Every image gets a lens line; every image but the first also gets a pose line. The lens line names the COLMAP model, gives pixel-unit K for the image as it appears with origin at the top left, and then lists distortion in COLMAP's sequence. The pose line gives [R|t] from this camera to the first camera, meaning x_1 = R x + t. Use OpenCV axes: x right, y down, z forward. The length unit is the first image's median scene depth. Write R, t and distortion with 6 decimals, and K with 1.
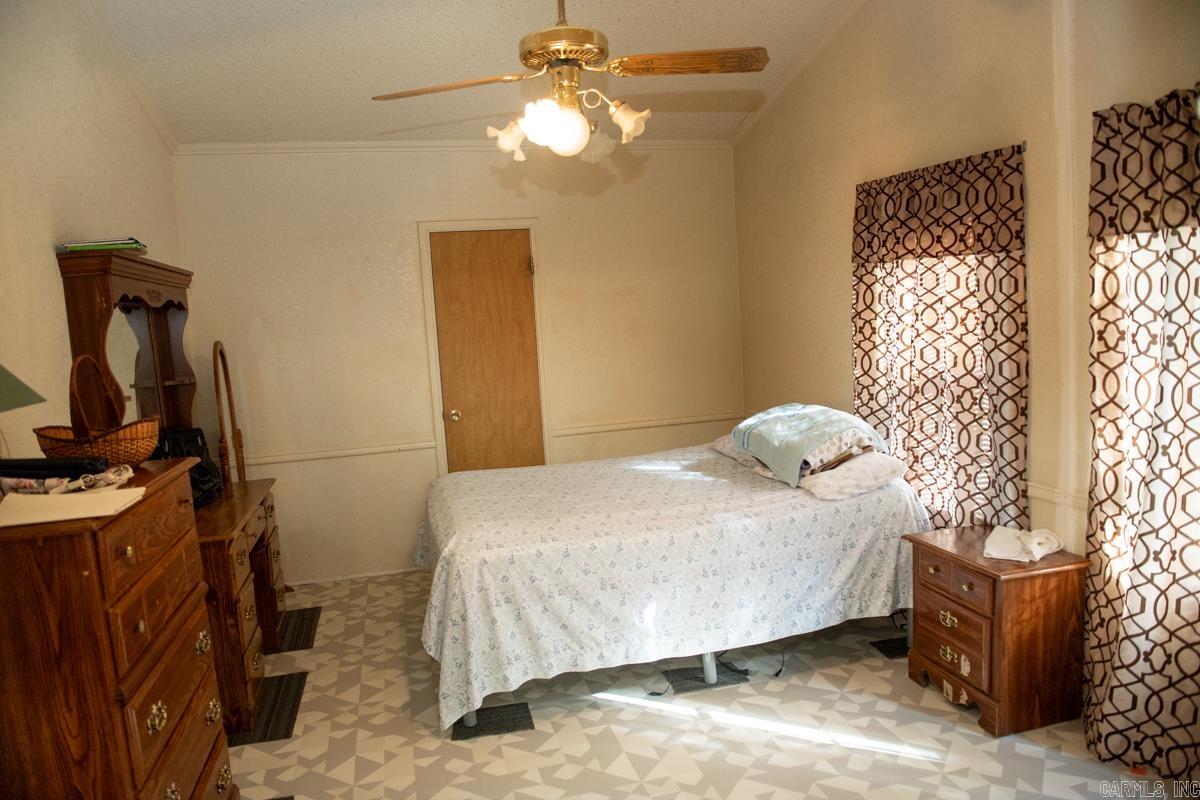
lens RADIAL K [[814.5, 0, 599.6], [0, 814.5, 396.5], [0, 0, 1]] dist [-0.048956, -0.003536]
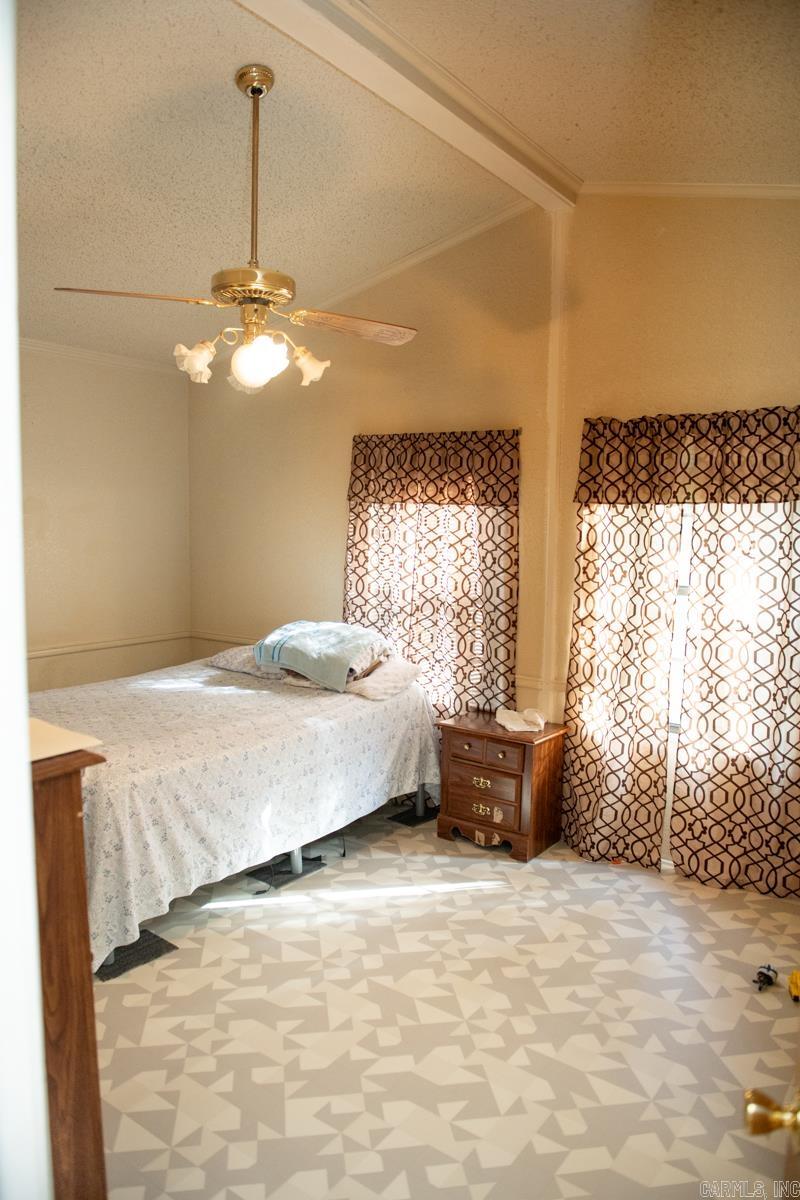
lens RADIAL K [[814.5, 0, 400.0], [0, 814.5, 600.0], [0, 0, 1]] dist [-0.048956, -0.003536]
pose [[0.771808, 0.006984, 0.635817, -0.492796], [0.008081, 0.999751, -0.020790, 0.005445], [-0.635804, 0.021184, 0.771559, 0.053275]]
